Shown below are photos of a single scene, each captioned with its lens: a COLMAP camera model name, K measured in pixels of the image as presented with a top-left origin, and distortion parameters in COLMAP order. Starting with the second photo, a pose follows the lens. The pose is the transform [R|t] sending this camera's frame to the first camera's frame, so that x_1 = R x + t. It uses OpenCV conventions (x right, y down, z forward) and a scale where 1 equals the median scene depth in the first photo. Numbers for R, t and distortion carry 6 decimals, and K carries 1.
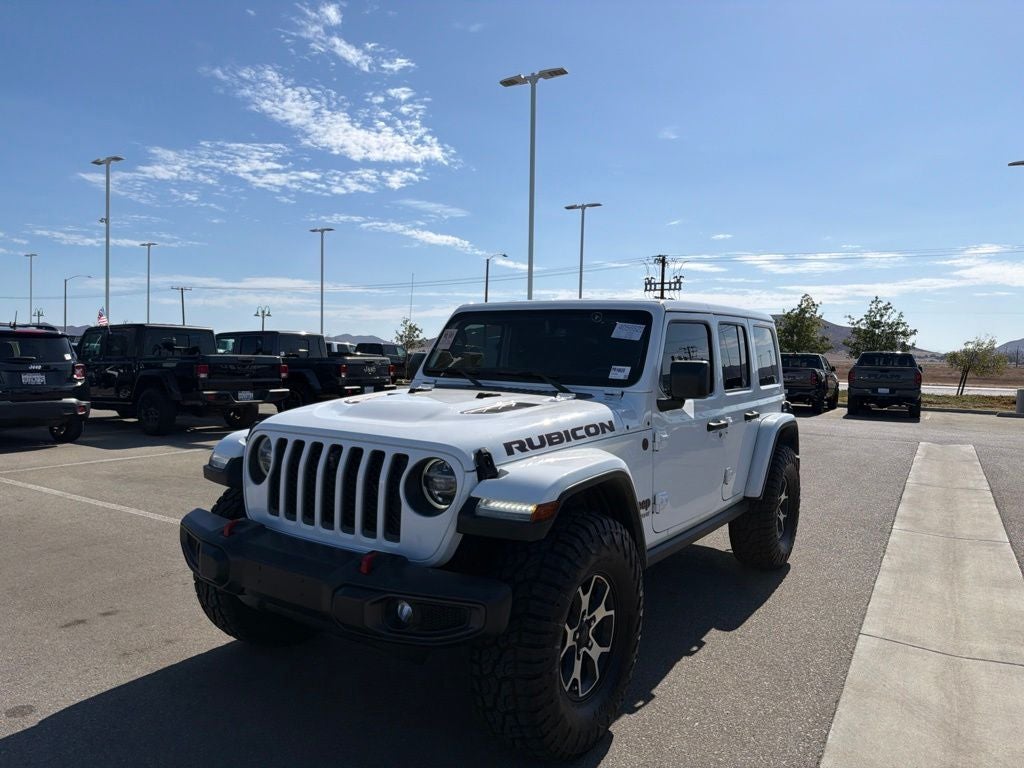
lens RADIAL K [[713.6, 0, 508.5], [0, 713.6, 384.0], [0, 0, 1]] dist [0.136029, -0.228841]
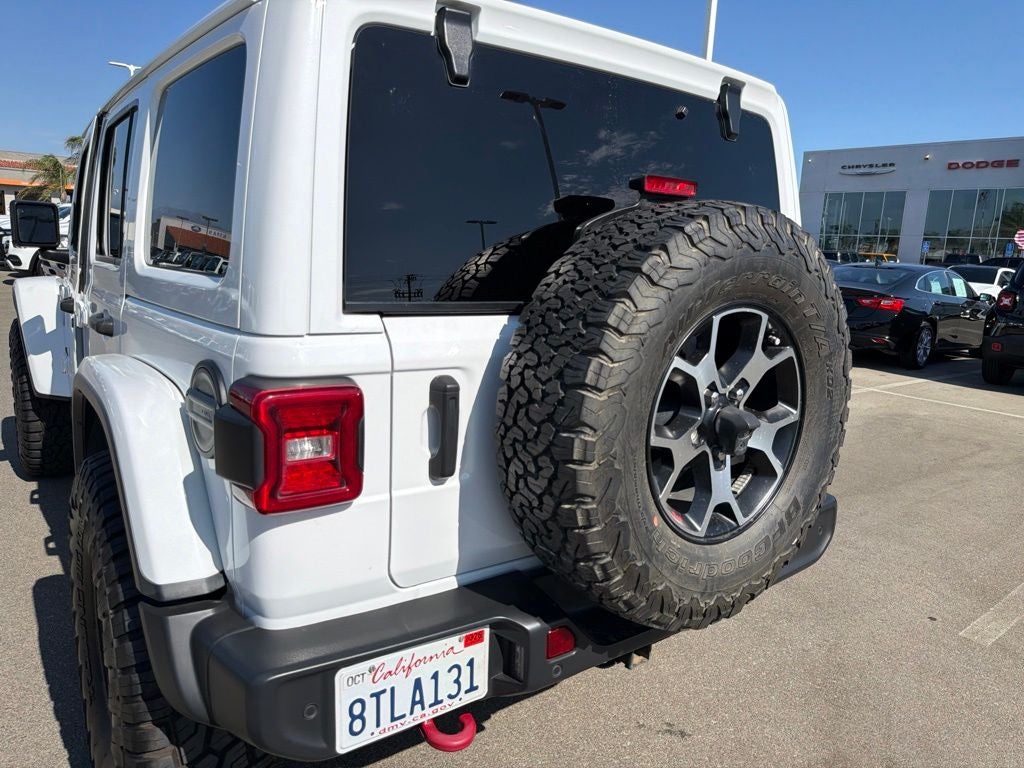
lens RADIAL K [[717.0, 0, 511.0], [0, 717.0, 376.1], [0, 0, 1]] dist [0.072236, -0.094866]
pose [[-0.336363, 0.124715, -0.933438, 0.870604], [-0.099645, 0.980915, 0.166966, -0.029112], [0.936446, 0.149173, -0.317517, 1.796636]]
